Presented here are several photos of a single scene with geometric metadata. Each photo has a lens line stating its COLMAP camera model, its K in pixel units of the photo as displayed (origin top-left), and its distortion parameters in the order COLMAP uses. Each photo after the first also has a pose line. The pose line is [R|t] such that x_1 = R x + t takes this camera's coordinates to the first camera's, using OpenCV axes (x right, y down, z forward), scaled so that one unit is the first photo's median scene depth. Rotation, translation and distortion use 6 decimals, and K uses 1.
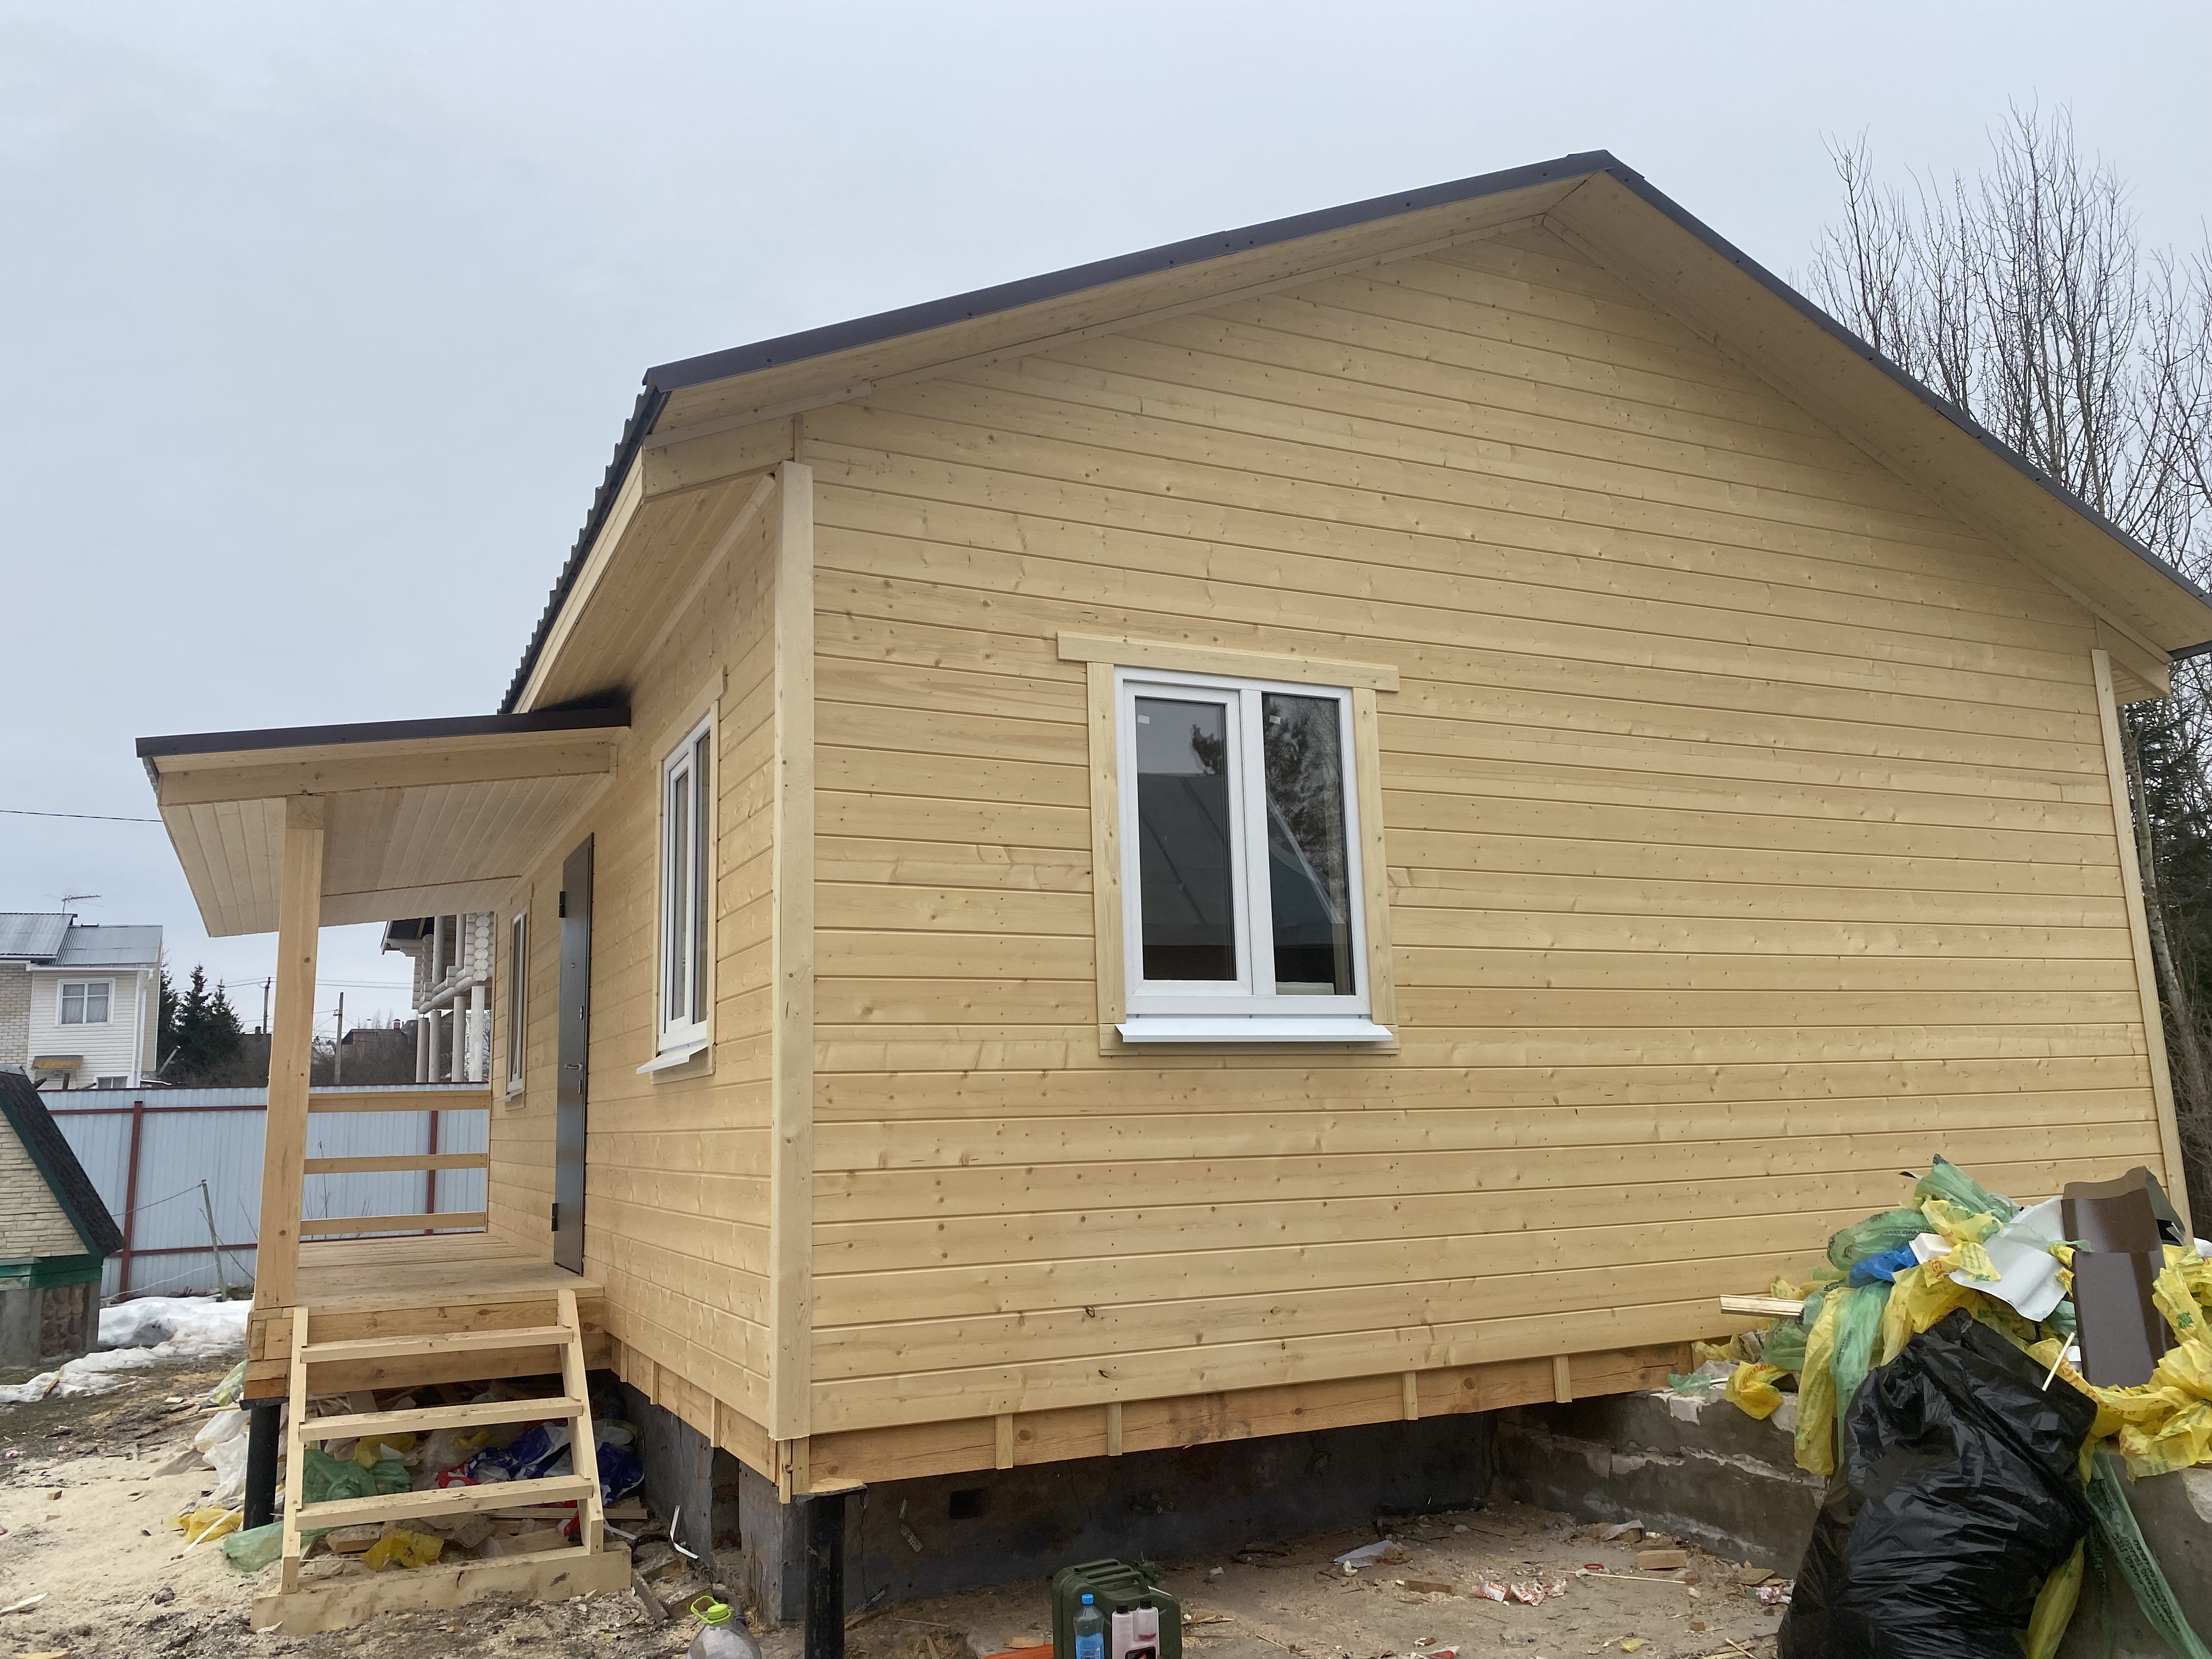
lens RADIAL K [[1678.4, 0, 1097.4], [0, 1678.4, 810.9], [0, 0, 1]] dist [0.020078, -0.003666]
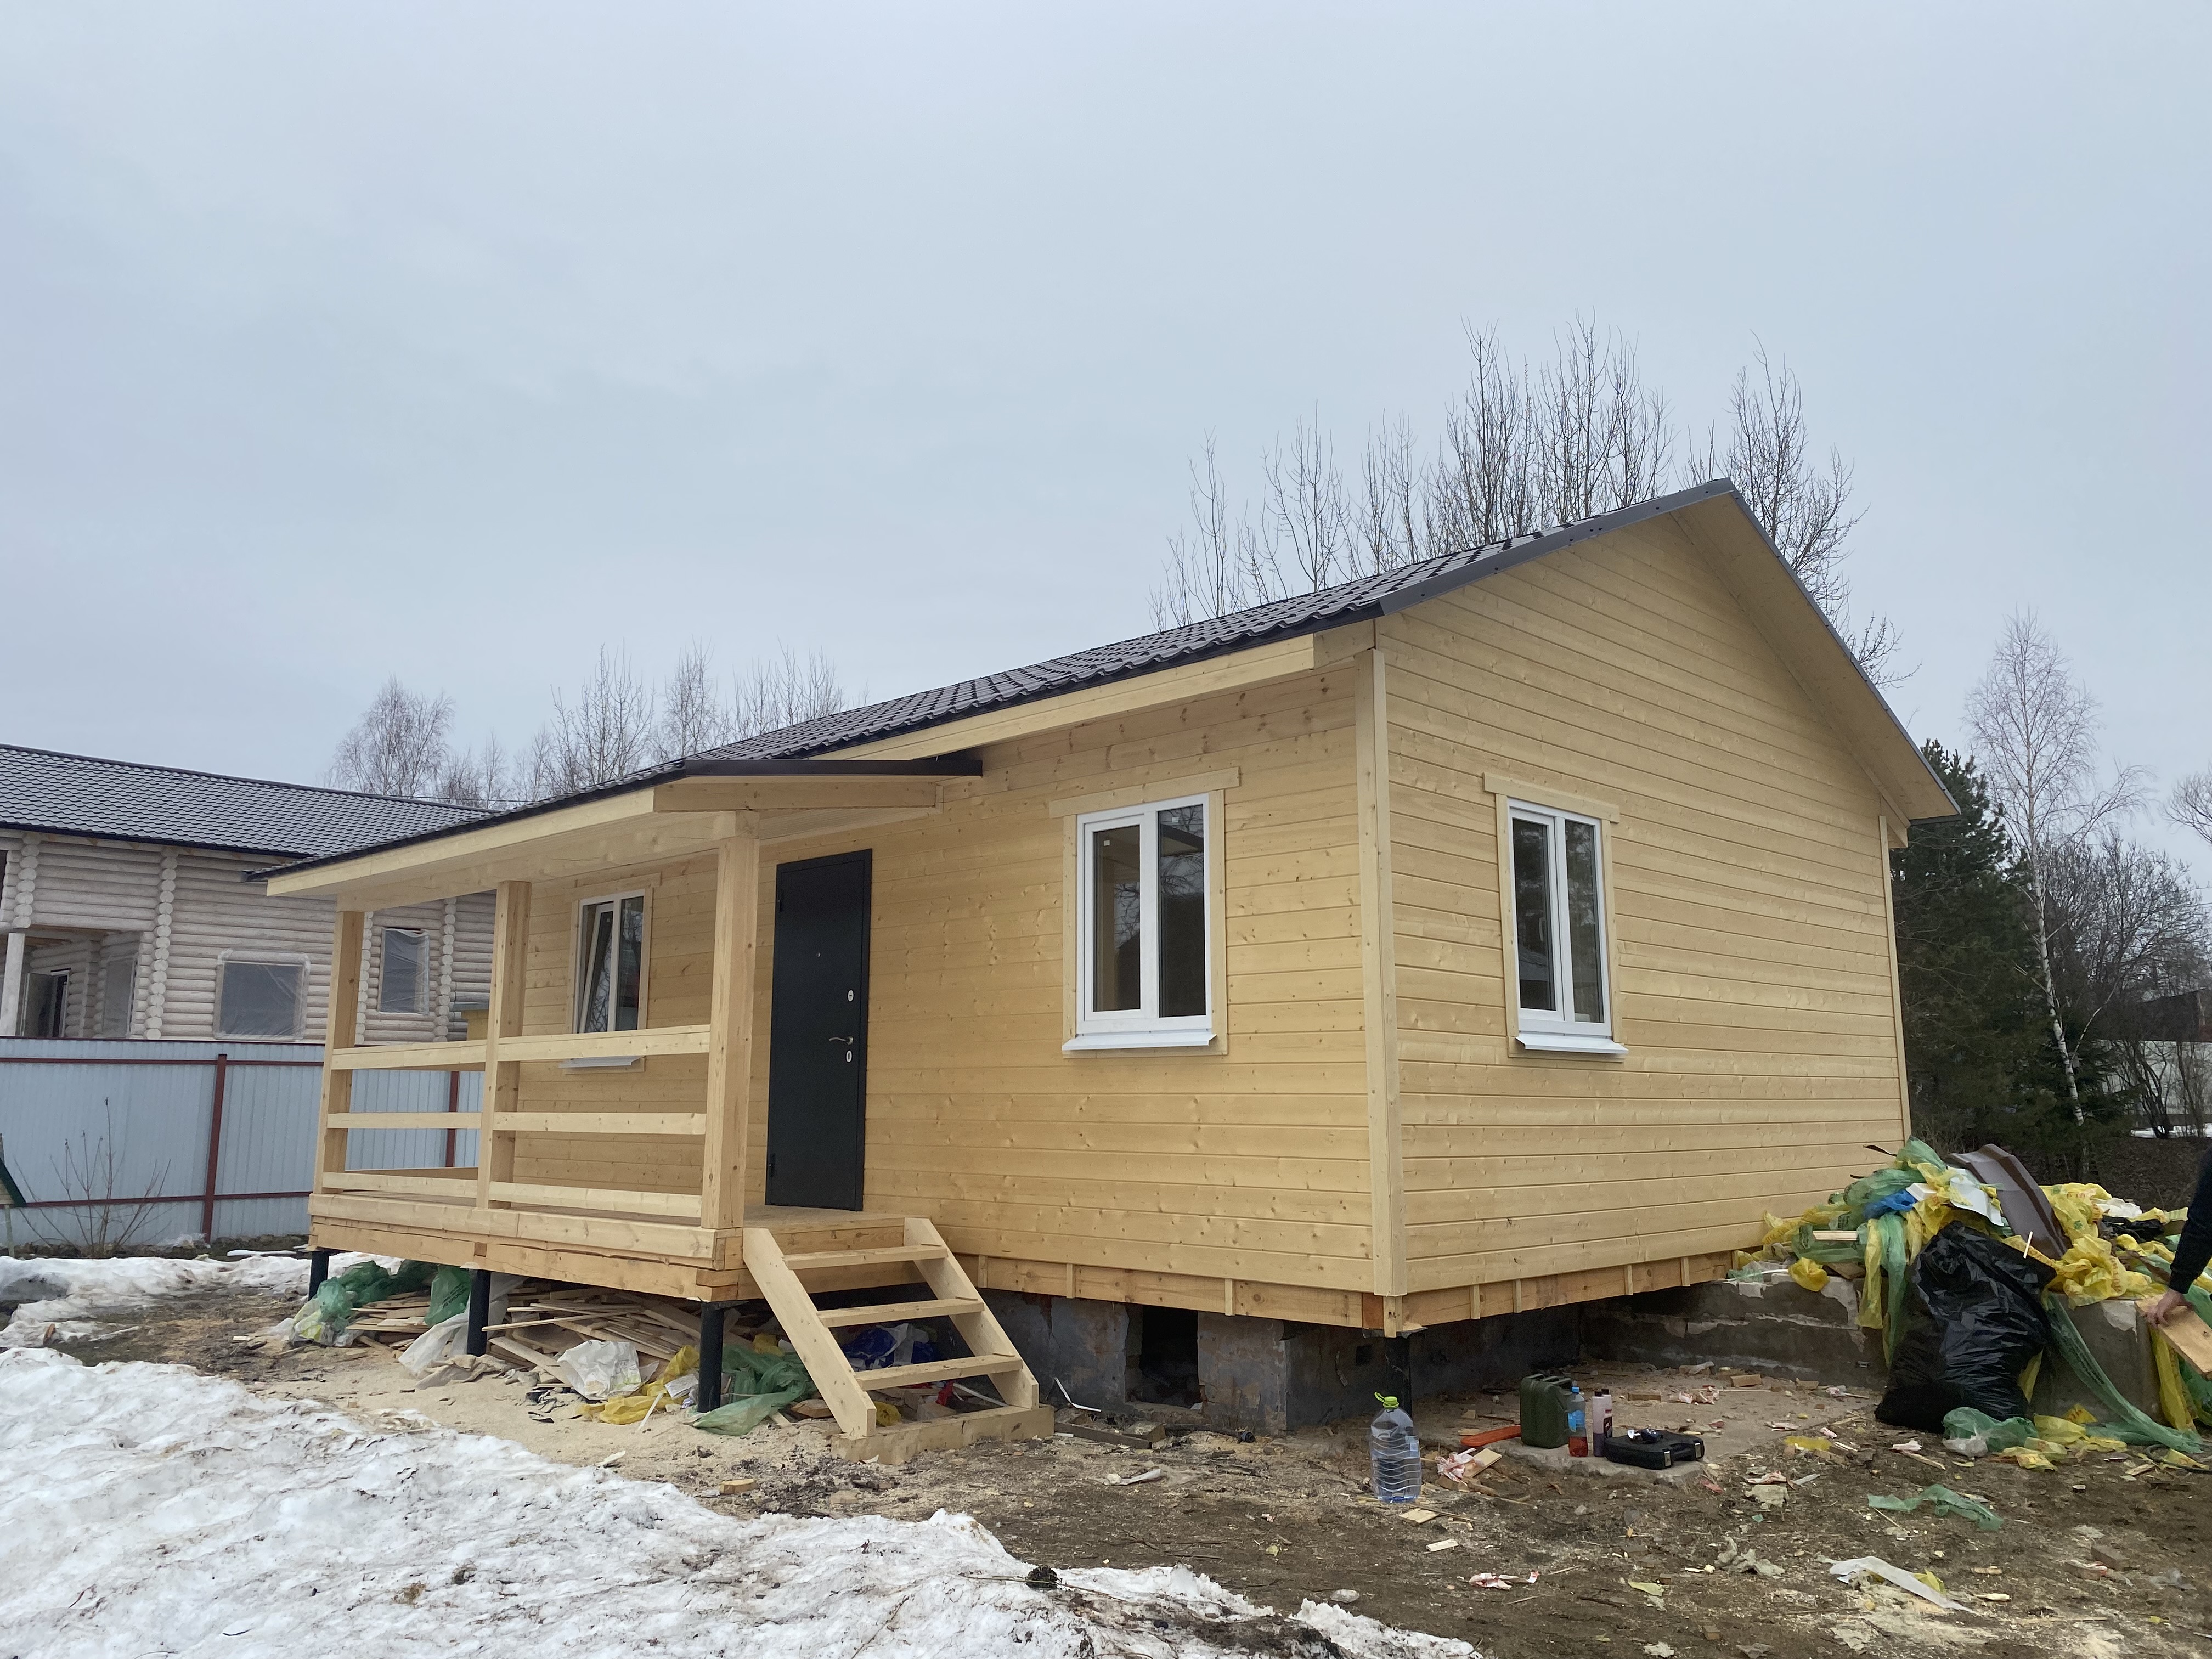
lens RADIAL K [[1668.3, 0, 1106.0], [0, 1668.3, 829.5], [0, 0, 1]] dist [0.017257, -0.001021]
pose [[0.938477, 0.085561, 0.334574, -0.791961], [-0.090342, 0.995910, -0.001276, -0.022607], [-0.333314, -0.029028, 0.942369, -0.279224]]
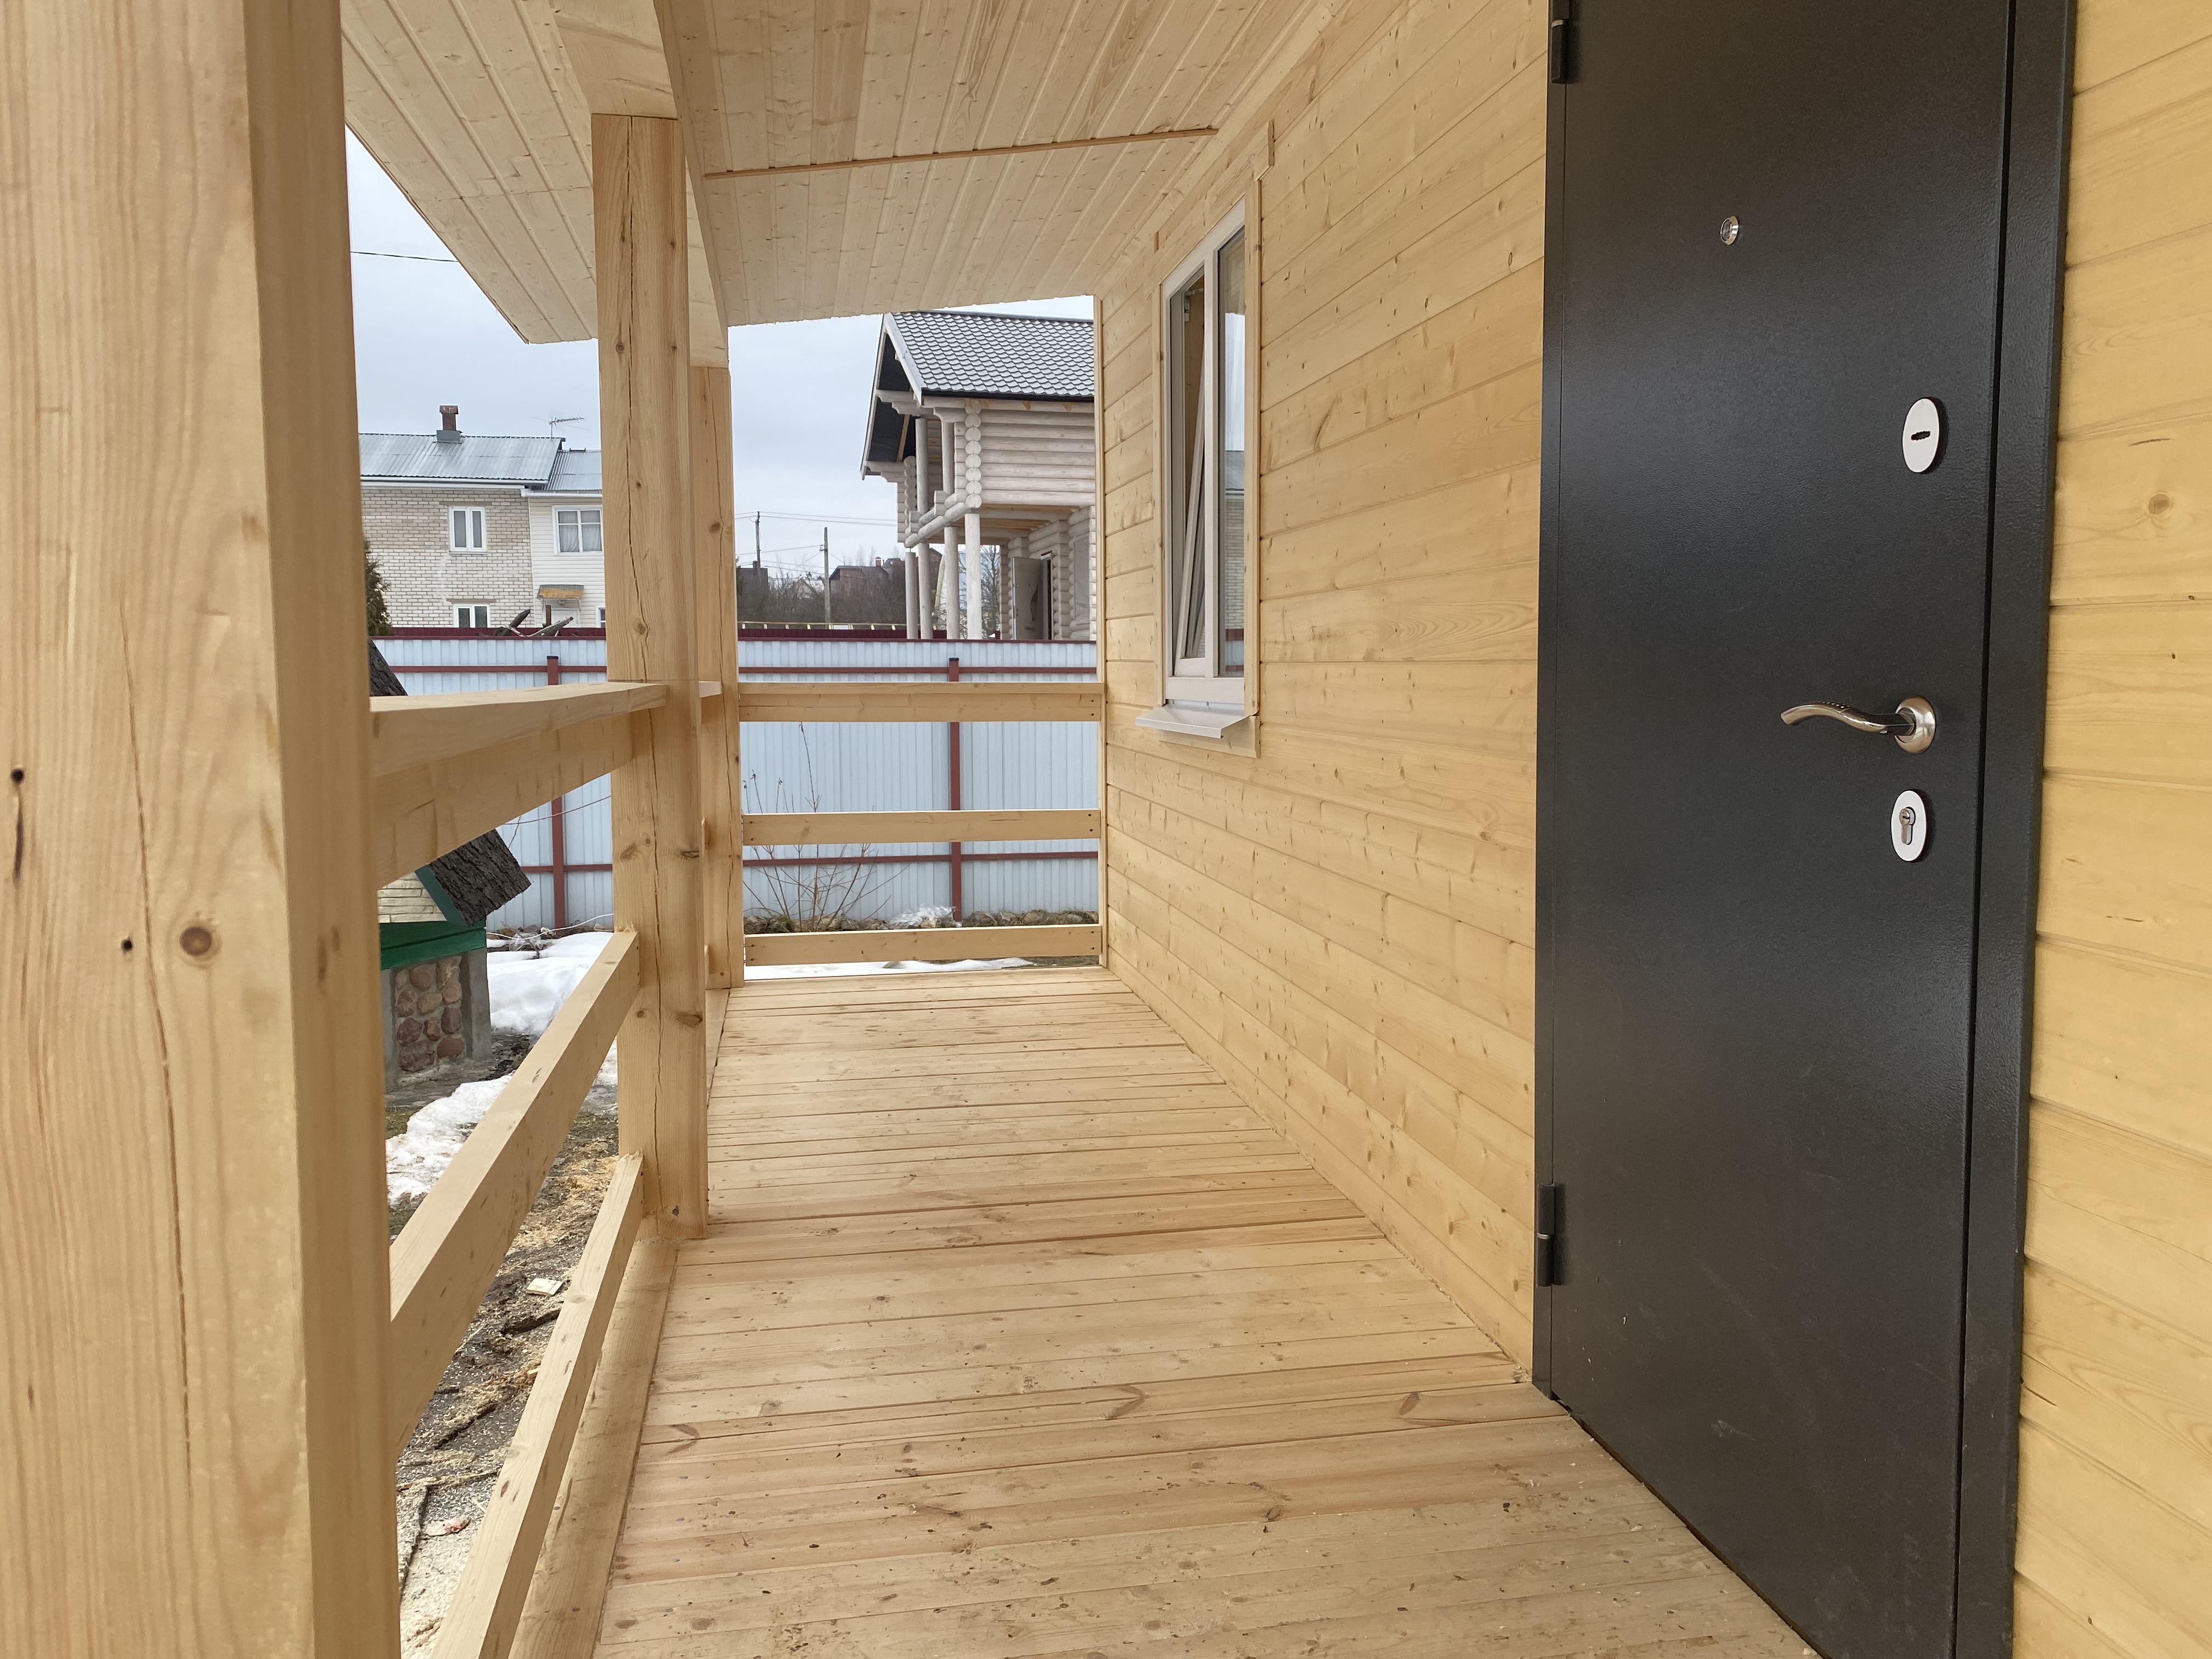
lens RADIAL K [[1692.3, 0, 1106.0], [0, 1692.3, 829.5], [0, 0, 1]] dist [0.172915, -0.467806]
pose [[0.966423, 0.053051, -0.251419, -0.499491], [0.017892, 0.962187, 0.271800, 0.157138], [0.256332, -0.267173, 0.928931, 1.144897]]
